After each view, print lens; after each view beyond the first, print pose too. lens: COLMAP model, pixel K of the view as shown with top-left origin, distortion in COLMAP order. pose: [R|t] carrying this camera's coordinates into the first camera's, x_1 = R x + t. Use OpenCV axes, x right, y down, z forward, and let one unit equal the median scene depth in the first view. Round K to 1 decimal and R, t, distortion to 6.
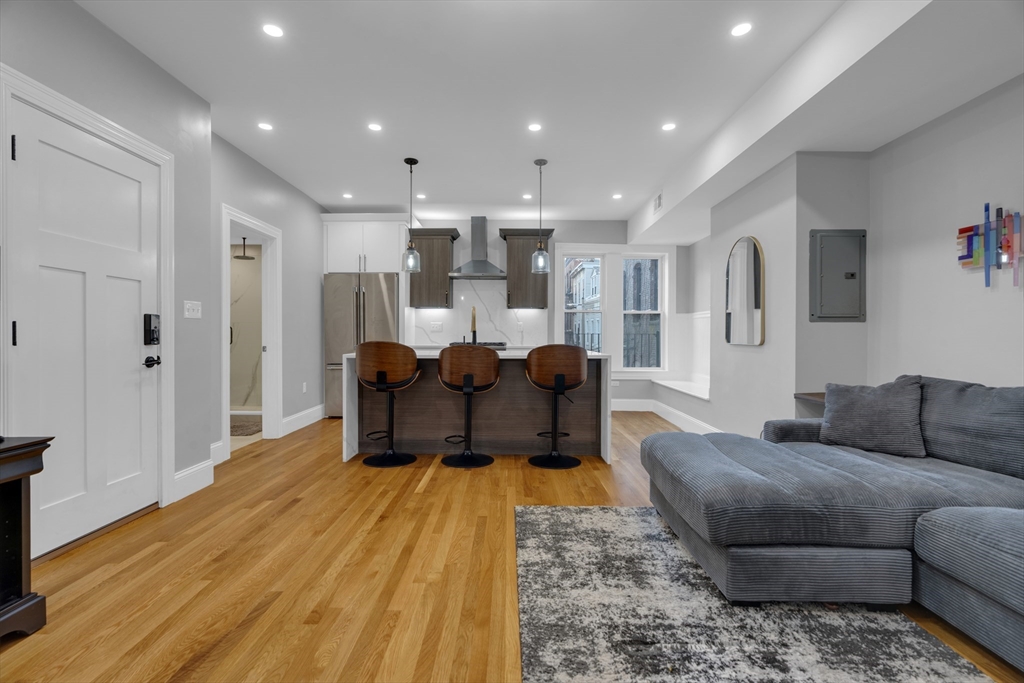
lens RADIAL K [[463.1, 0, 513.5], [0, 463.1, 340.7], [0, 0, 1]] dist [-0.009756, 0.004559]
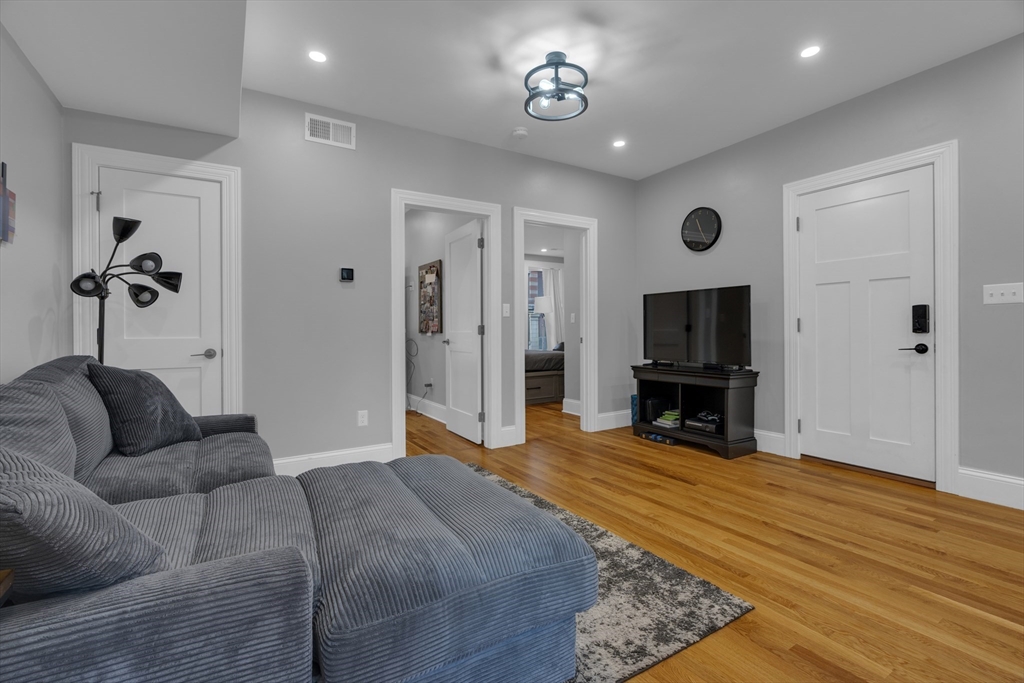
lens RADIAL K [[463.1, 0, 506.2], [0, 463.1, 331.2], [0, 0, 1]] dist [-0.009756, 0.004559]
pose [[-0.857346, 0.003217, -0.514730, 0.635725], [-0.000620, 0.999973, 0.007282, -0.002676], [0.514739, 0.006563, -0.857322, 1.462833]]
